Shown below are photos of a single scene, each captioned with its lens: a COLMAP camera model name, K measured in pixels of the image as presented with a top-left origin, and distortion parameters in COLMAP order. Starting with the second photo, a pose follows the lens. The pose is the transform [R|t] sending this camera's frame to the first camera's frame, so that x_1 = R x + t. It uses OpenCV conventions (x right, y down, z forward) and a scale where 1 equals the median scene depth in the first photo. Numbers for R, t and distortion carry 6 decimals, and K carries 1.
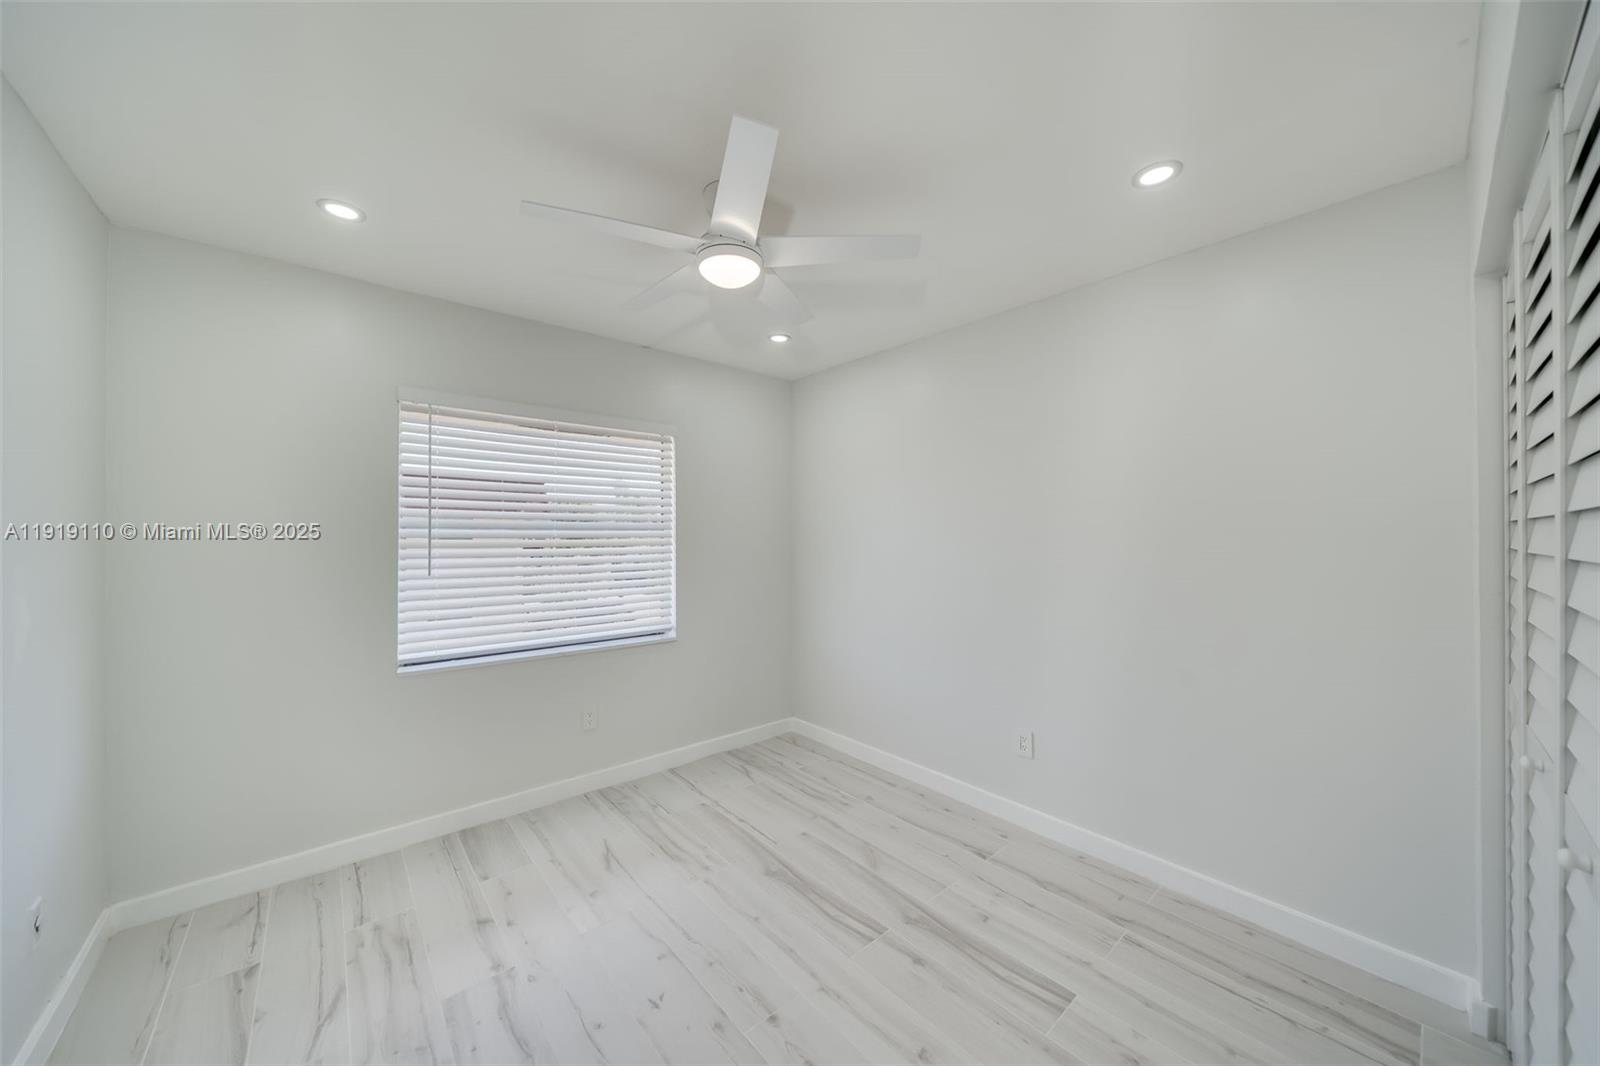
lens RADIAL K [[552.7, 0, 805.4], [0, 552.7, 535.0], [0, 0, 1]] dist [0.001548, 0.000123]
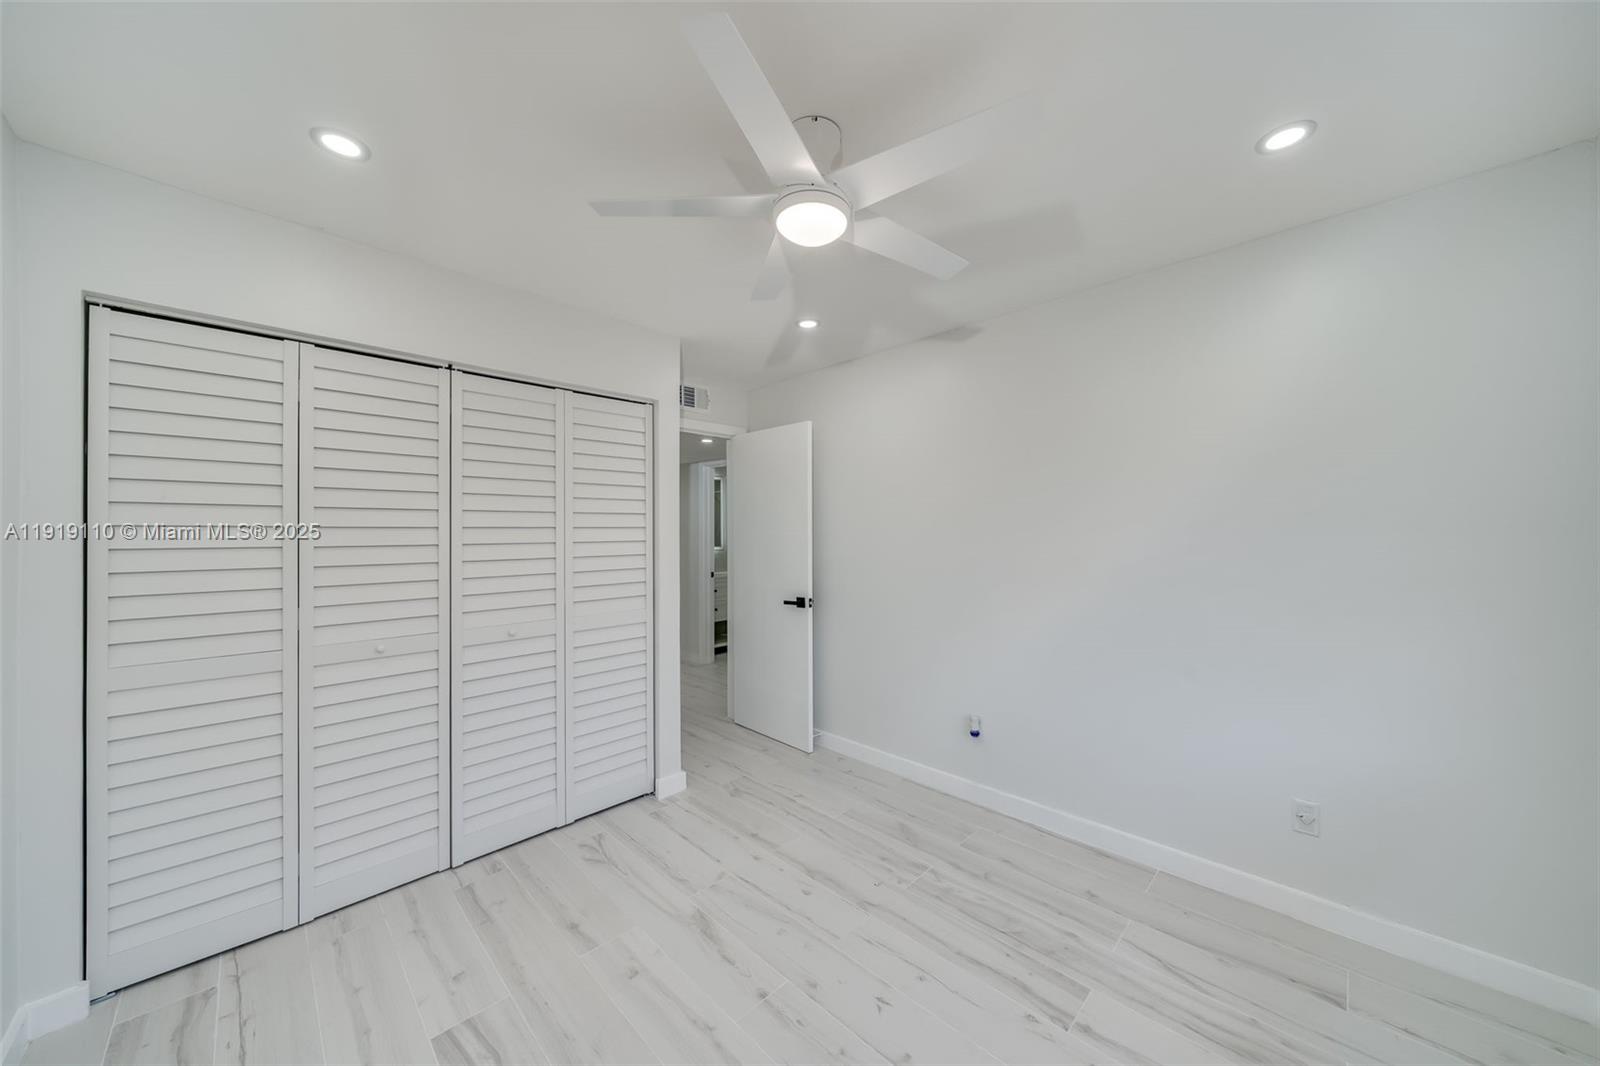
lens RADIAL K [[552.7, 0, 801.8], [0, 552.7, 530.9], [0, 0, 1]] dist [0.001548, 0.000123]
pose [[-0.997892, 0.004013, -0.064771, -0.066259], [0.004218, 0.999987, -0.003029, 0.000642], [0.064758, -0.003296, -0.997896, 1.999144]]
